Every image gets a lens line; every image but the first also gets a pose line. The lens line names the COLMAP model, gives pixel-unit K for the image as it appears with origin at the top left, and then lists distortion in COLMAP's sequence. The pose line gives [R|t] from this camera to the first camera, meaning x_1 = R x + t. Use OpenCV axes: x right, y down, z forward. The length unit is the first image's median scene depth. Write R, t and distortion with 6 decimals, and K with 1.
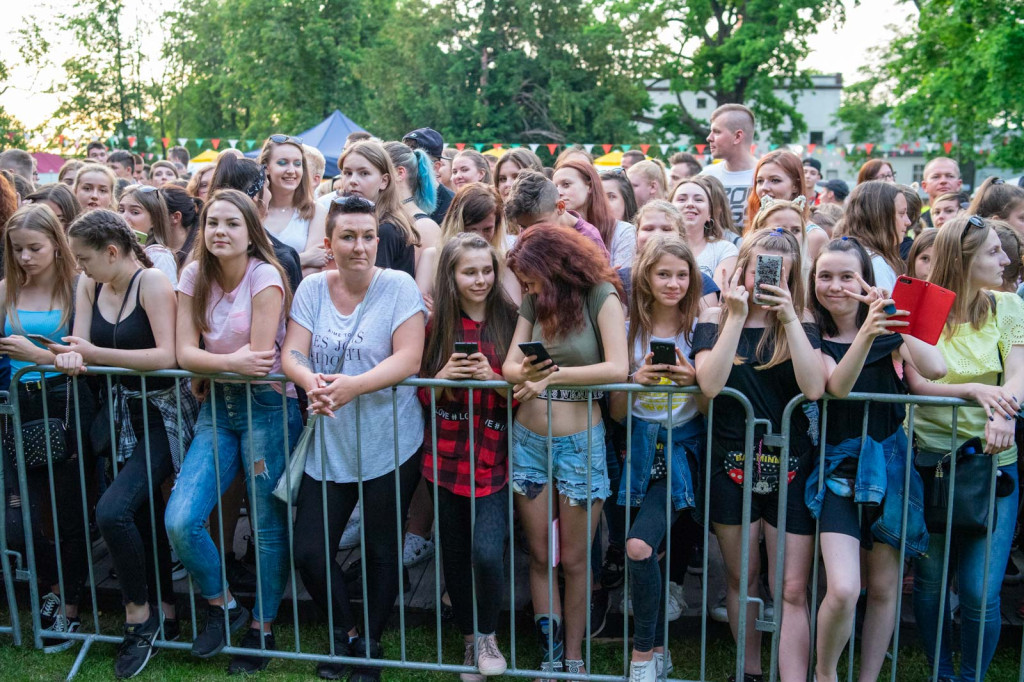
lens RADIAL K [[980.9, 0, 512.0], [0, 980.9, 341.0], [0, 0, 1]] dist [-0.106873, 0.103866]
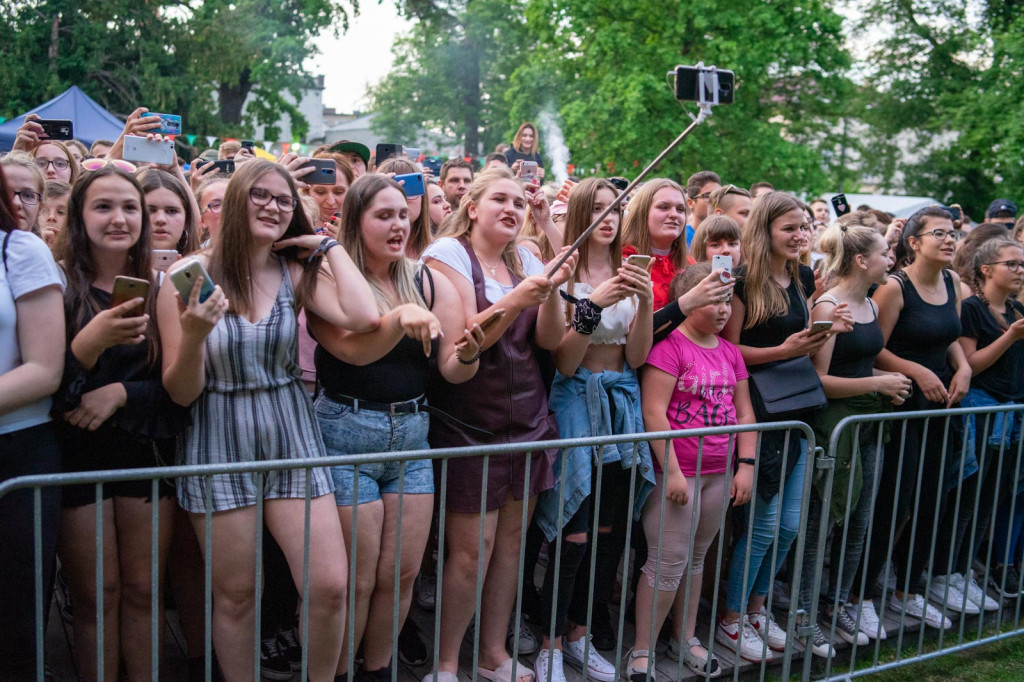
lens RADIAL K [[980.9, 0, 512.0], [0, 980.9, 341.0], [0, 0, 1]] dist [-0.106873, 0.103866]
pose [[0.819904, -0.028598, 0.571787, -0.226687], [0.022354, 0.999589, 0.017940, -0.011319], [-0.572065, -0.001927, 0.820206, 0.051312]]
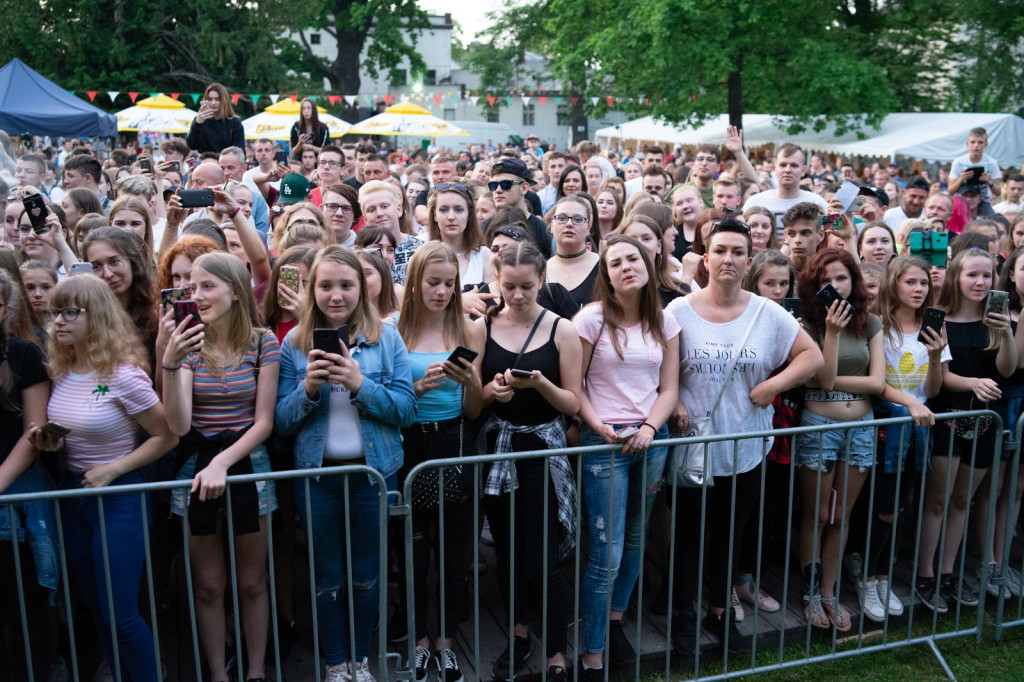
lens RADIAL K [[980.9, 0, 512.0], [0, 980.9, 341.0], [0, 0, 1]] dist [-0.106873, 0.103866]
pose [[0.914664, -0.078741, 0.396473, -0.084482], [0.051091, 0.995497, 0.079841, -0.019044], [-0.400974, -0.052772, 0.914568, 0.014375]]
